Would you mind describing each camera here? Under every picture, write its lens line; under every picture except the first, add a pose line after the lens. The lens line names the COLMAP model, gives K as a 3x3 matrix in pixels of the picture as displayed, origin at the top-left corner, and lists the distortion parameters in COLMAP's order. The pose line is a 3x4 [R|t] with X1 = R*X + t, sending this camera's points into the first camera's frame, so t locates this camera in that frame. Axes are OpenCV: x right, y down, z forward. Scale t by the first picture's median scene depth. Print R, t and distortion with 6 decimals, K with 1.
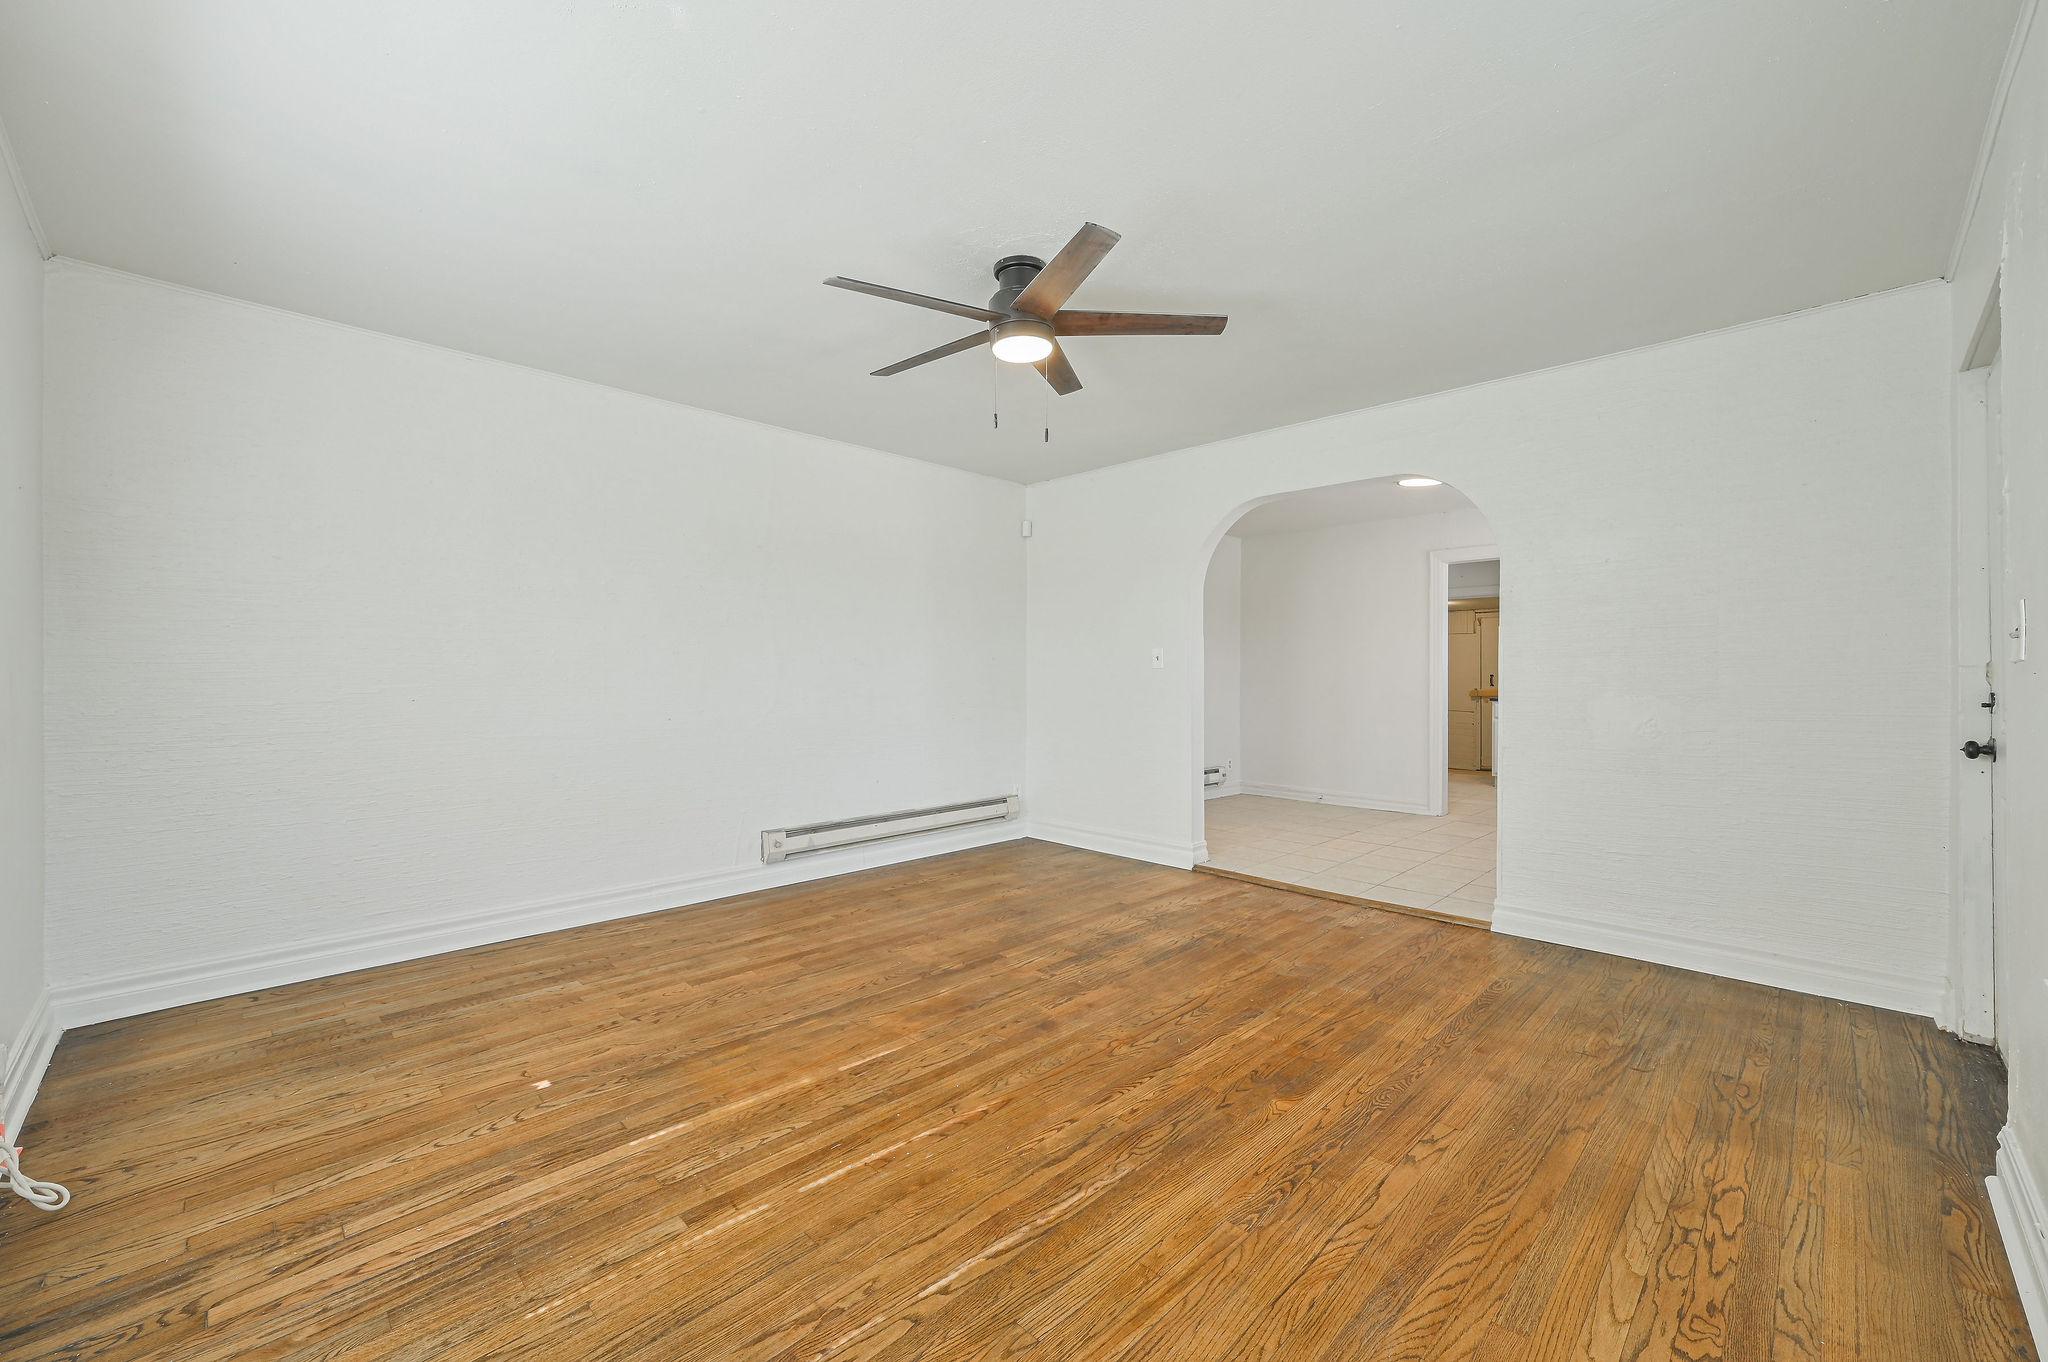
lens RADIAL K [[806.1, 0, 1027.7], [0, 806.1, 683.4], [0, 0, 1]] dist [-0.001356, 0.000185]
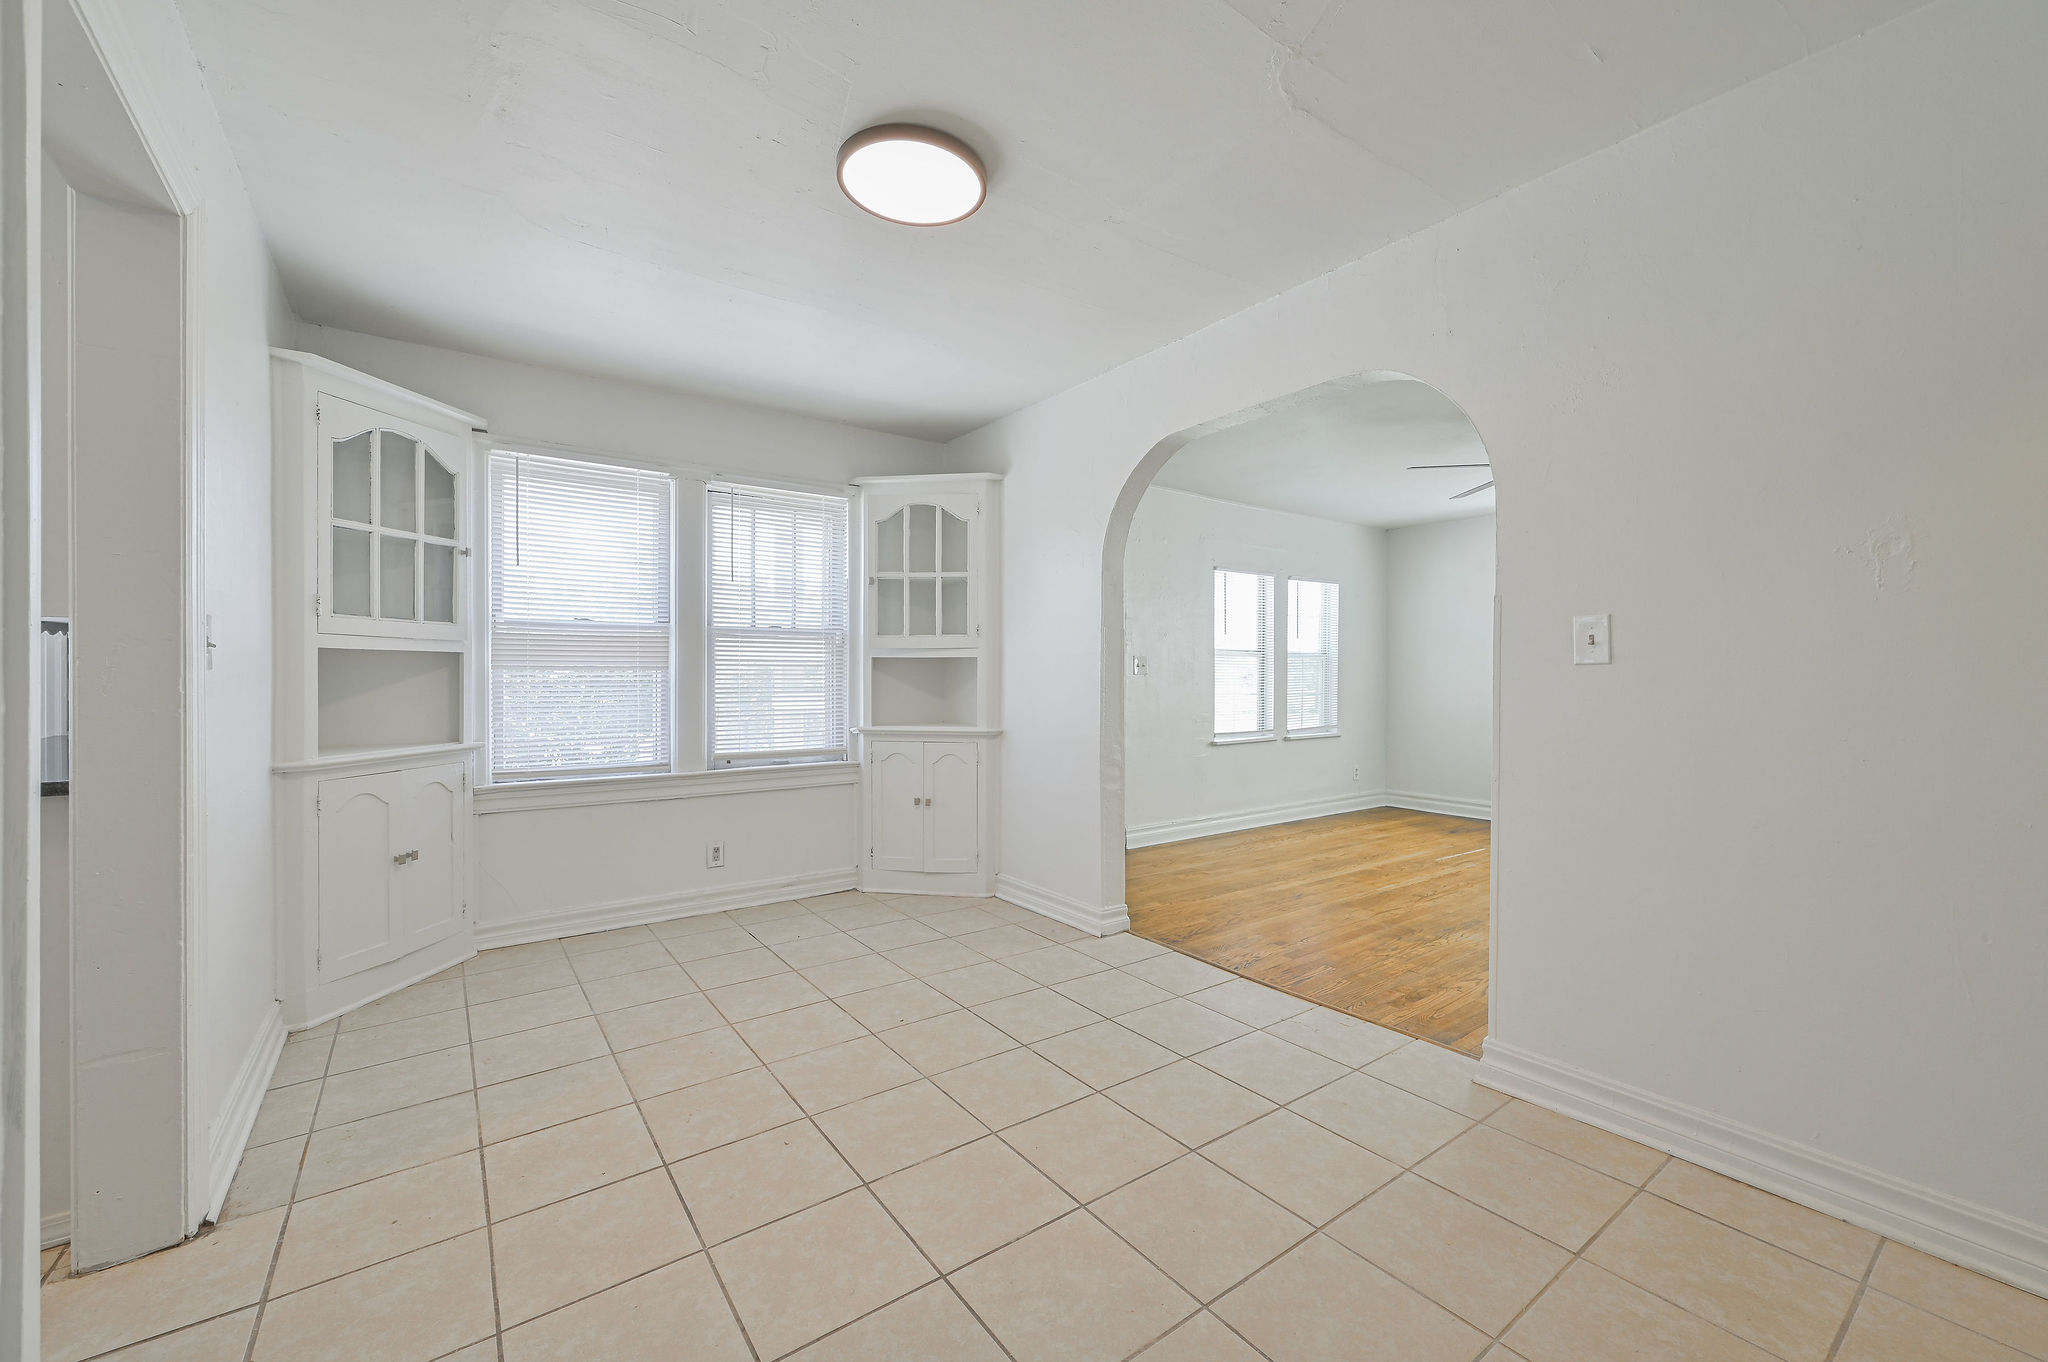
lens RADIAL K [[812.6, 0, 1030.1], [0, 812.6, 676.7], [0, 0, 1]] dist [-0.012784, 0.000069]
pose [[-0.988648, -0.009449, 0.149950, 0.809566], [-0.008103, 0.999921, 0.009588, -0.028657], [-0.150029, 0.008264, -0.988647, 2.937871]]
